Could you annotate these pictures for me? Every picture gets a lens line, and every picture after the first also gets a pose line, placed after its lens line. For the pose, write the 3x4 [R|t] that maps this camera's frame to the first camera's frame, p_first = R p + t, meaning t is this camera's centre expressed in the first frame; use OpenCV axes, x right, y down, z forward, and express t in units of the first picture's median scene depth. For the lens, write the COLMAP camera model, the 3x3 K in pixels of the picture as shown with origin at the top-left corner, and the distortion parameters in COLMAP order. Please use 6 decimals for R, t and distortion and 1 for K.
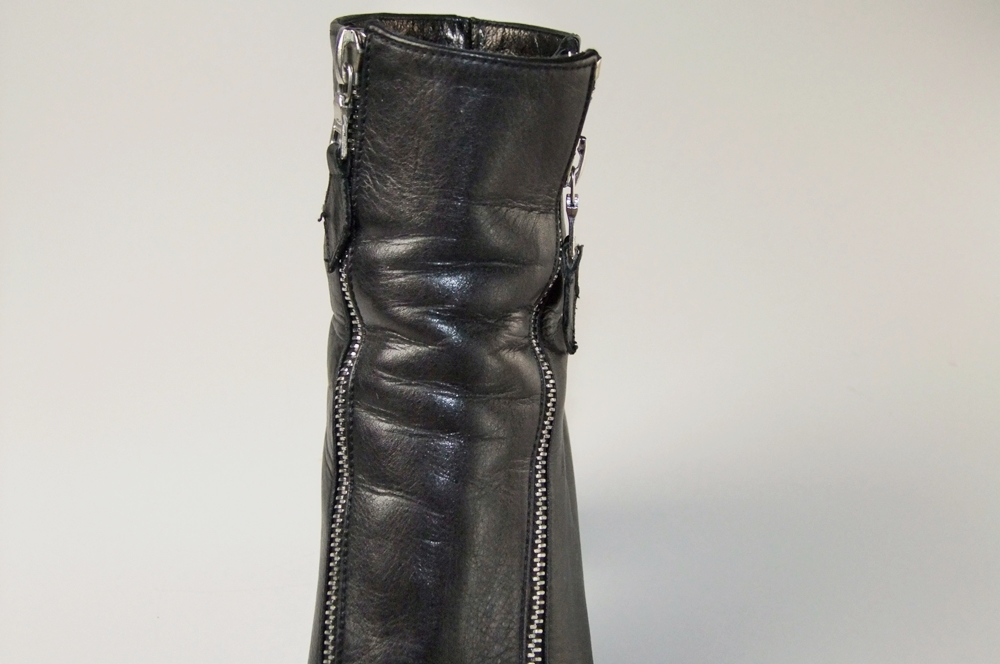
lens RADIAL K [[950.3, 0, 500.0], [0, 950.3, 332.0], [0, 0, 1]] dist [-0.006464, -0.001570]
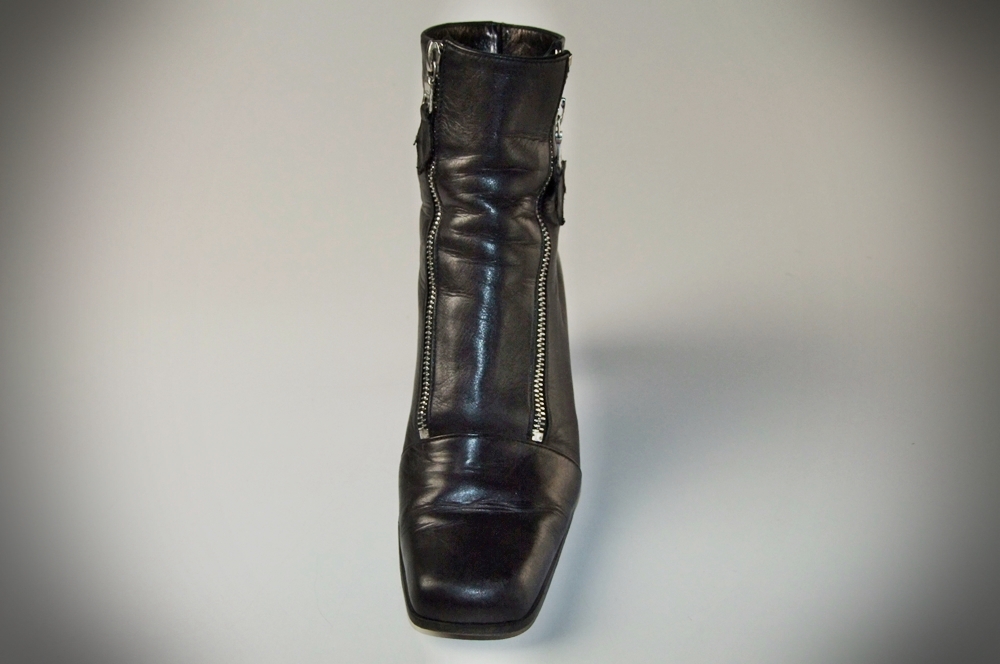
lens RADIAL K [[1003.4, 0, 500.0], [0, 1003.4, 332.0], [0, 0, 1]] dist [0.004826, 0.003815]
pose [[0.999068, -0.006393, -0.042679, 0.045753], [0.008175, 0.999096, 0.041711, 0.155041], [0.042373, -0.042021, 0.998218, -0.913698]]
